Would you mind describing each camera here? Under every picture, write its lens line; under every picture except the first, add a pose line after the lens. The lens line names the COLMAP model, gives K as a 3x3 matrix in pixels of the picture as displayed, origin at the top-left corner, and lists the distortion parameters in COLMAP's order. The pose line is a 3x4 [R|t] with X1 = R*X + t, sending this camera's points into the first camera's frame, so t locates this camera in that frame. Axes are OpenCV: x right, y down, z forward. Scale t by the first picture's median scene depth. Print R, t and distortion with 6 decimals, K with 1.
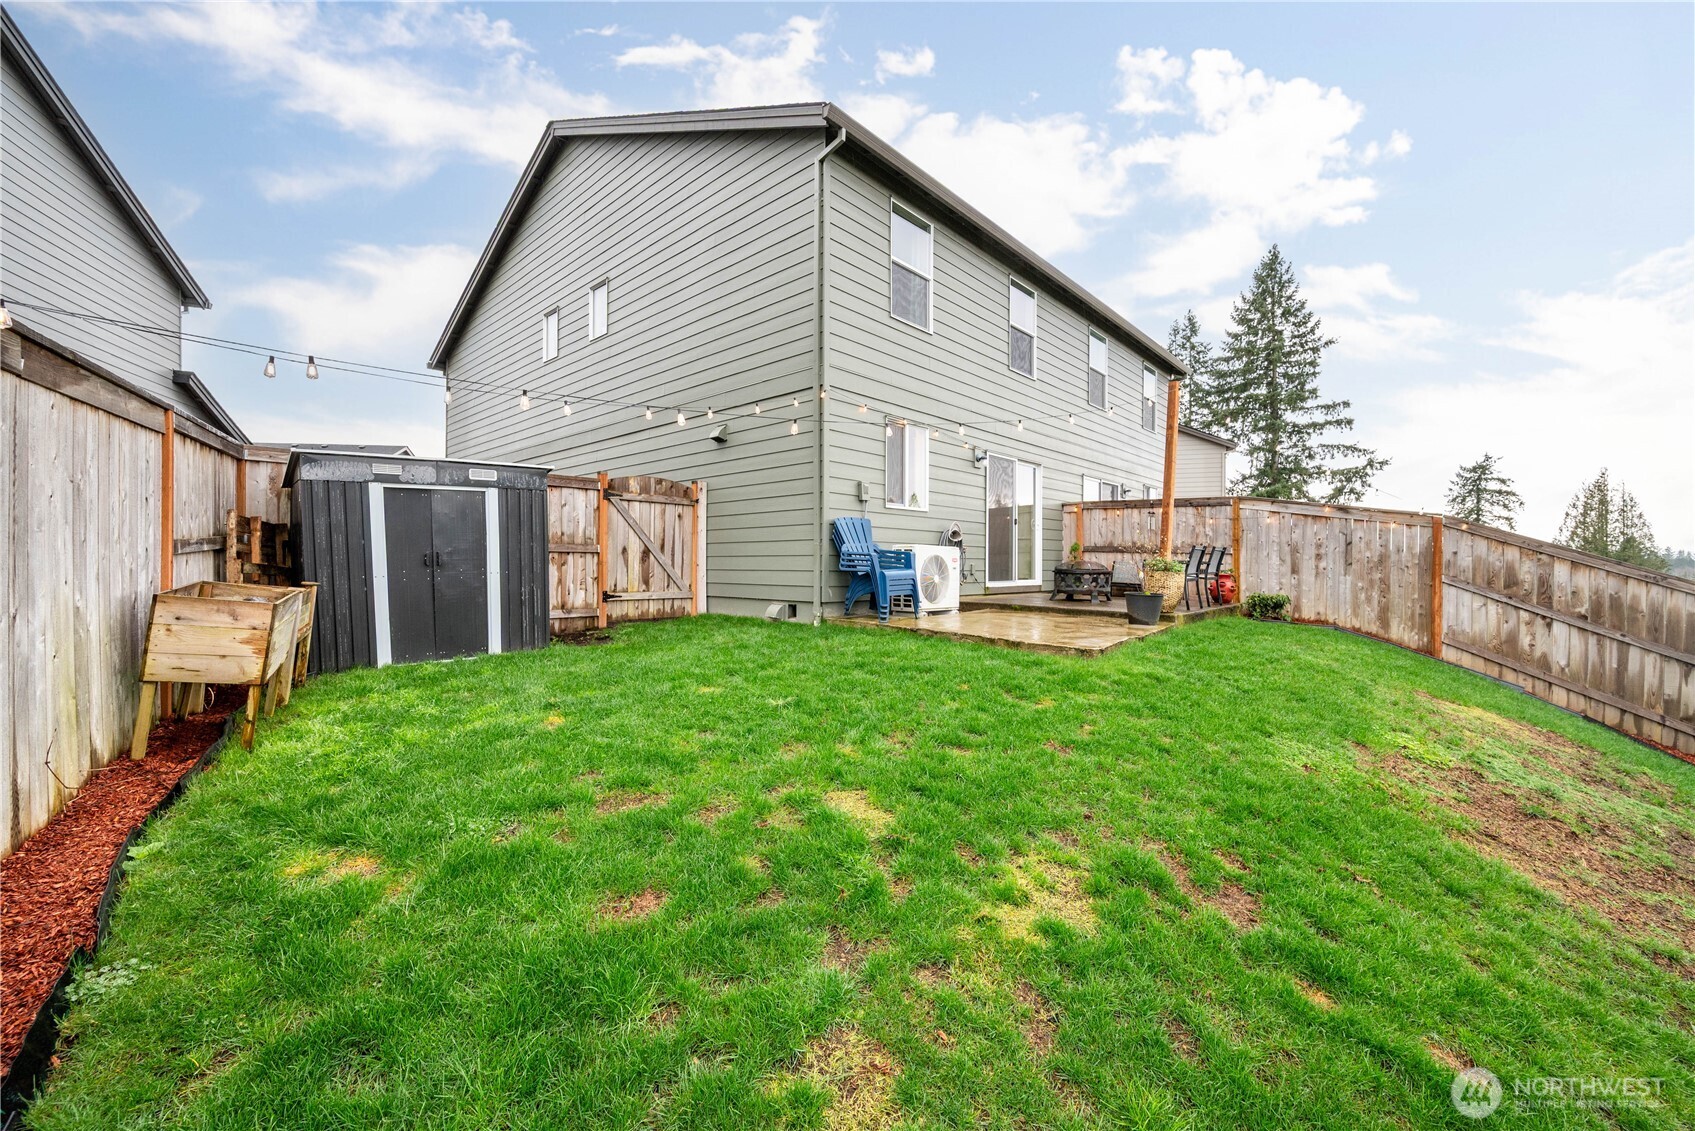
lens RADIAL K [[667.9, 0, 847.5], [0, 667.9, 565.5], [0, 0, 1]] dist [0.001134, -0.000043]
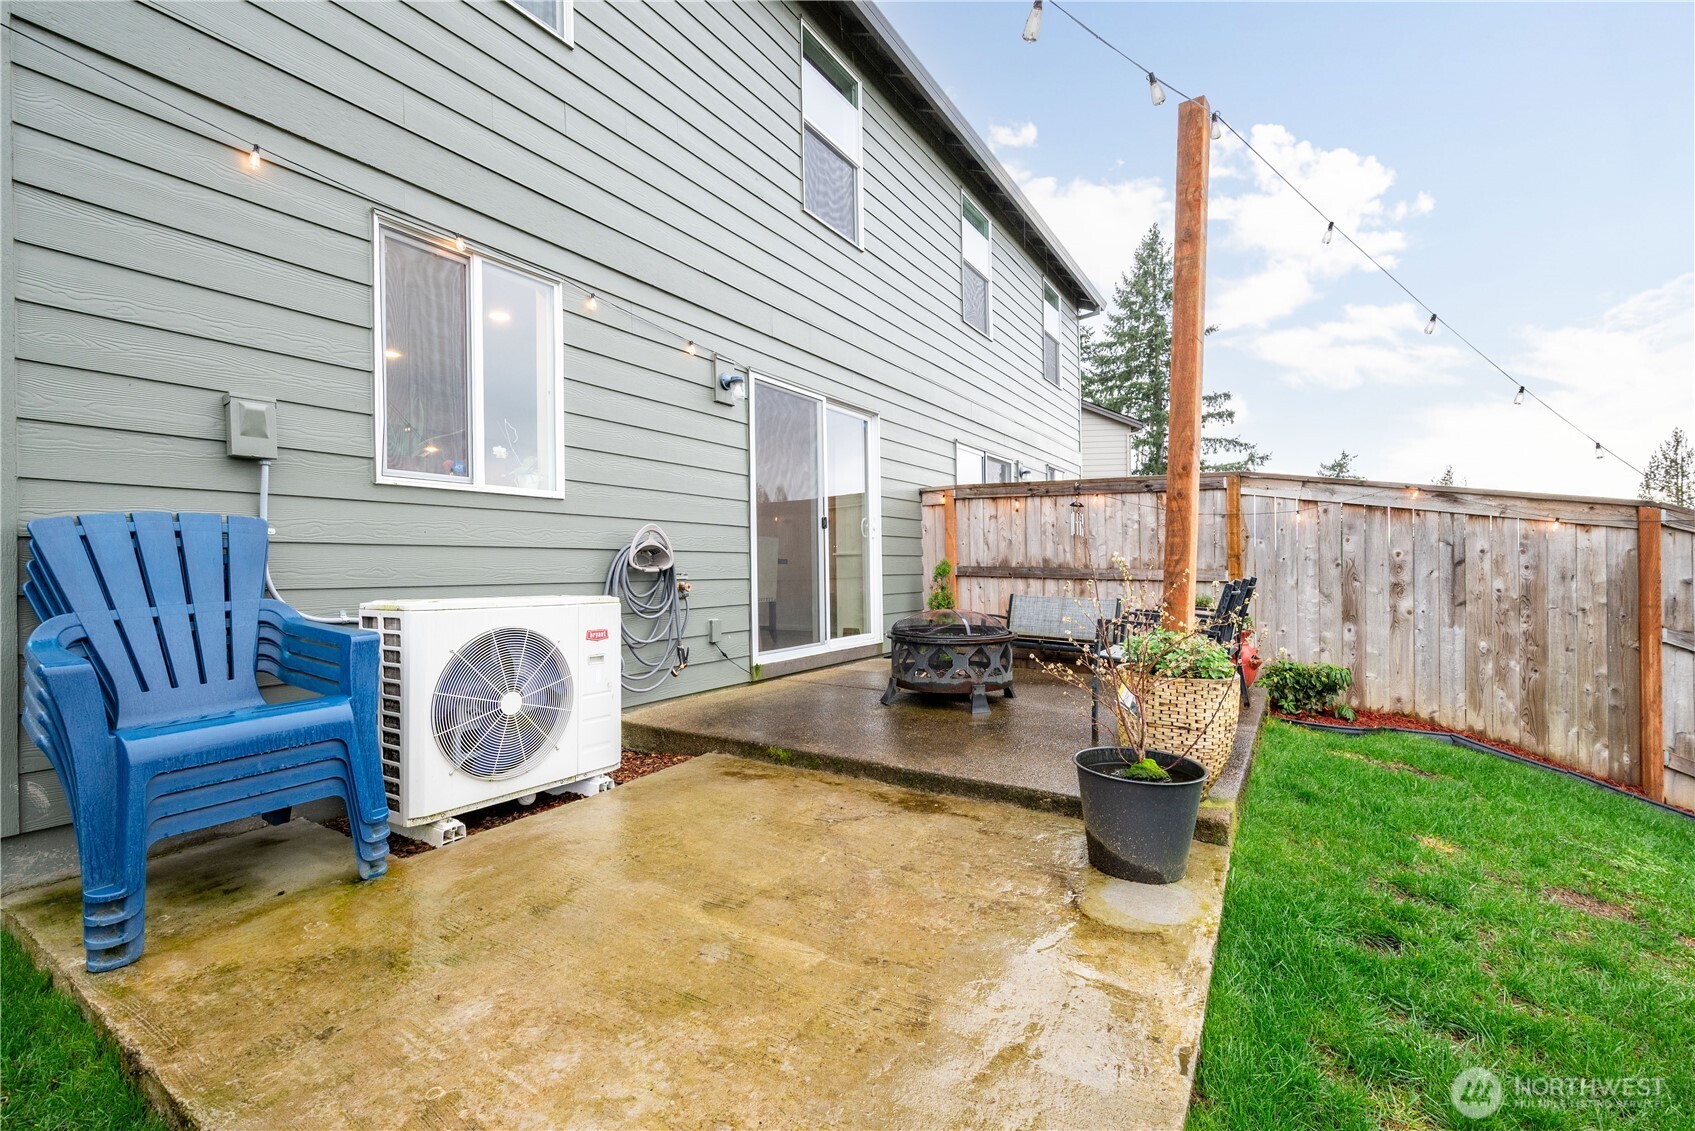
lens RADIAL K [[717.9, 0, 847.5], [0, 717.9, 565.5], [0, 0, 1]] dist [0.001010, 0.000301]
pose [[0.984492, -0.016591, 0.174642, 0.185368], [0.017553, 0.999838, -0.003965, -0.033412], [-0.174548, 0.006969, 0.984624, 0.499987]]
